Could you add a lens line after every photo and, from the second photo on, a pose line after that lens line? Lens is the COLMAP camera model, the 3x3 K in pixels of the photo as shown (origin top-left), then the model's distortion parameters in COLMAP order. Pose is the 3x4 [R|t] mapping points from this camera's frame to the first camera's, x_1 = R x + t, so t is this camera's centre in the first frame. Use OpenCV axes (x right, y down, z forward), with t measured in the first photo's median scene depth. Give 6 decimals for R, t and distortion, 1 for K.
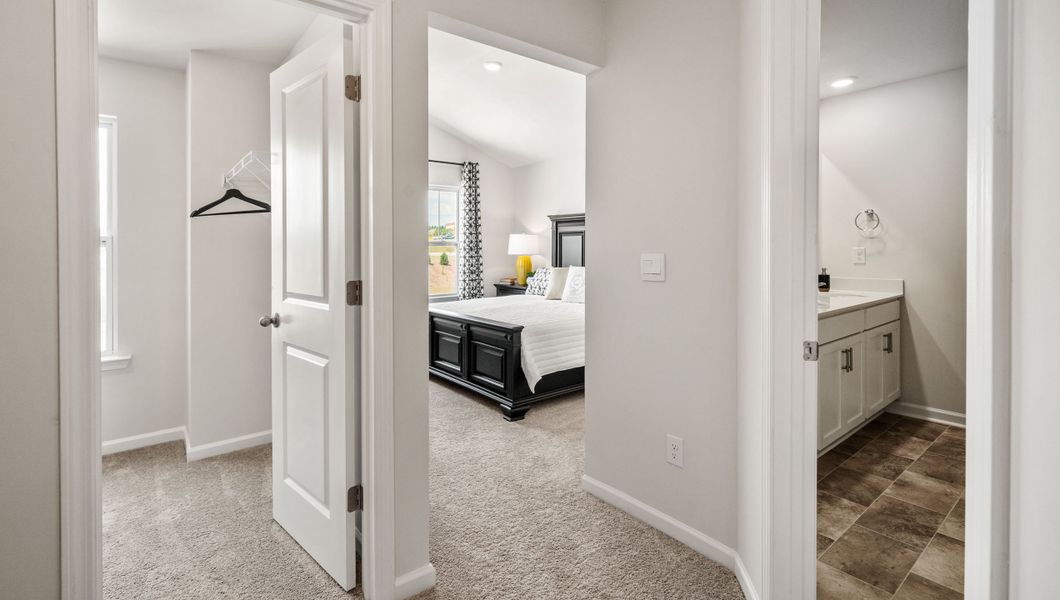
lens RADIAL K [[488.9, 0, 535.4], [0, 488.9, 249.5], [0, 0, 1]] dist [0.001807, -0.000442]
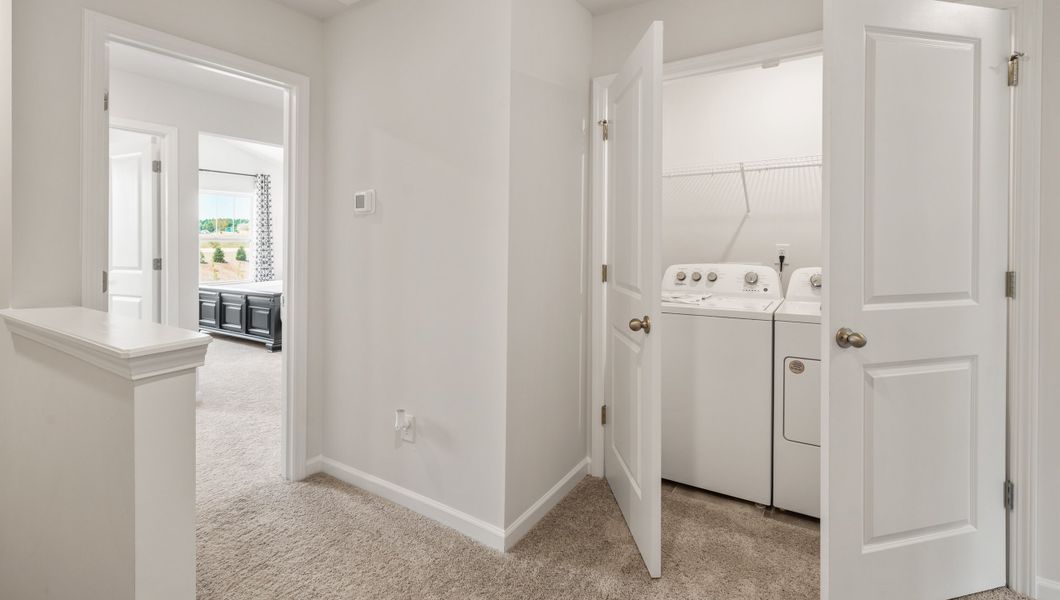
lens RADIAL K [[488.9, 0, 535.4], [0, 488.9, 249.5], [0, 0, 1]] dist [0.001807, -0.000442]
pose [[0.949778, 0.004359, 0.312895, 0.223766], [-0.006891, 0.999952, 0.006986, -0.000319], [-0.312850, -0.008792, 0.949762, -0.654339]]
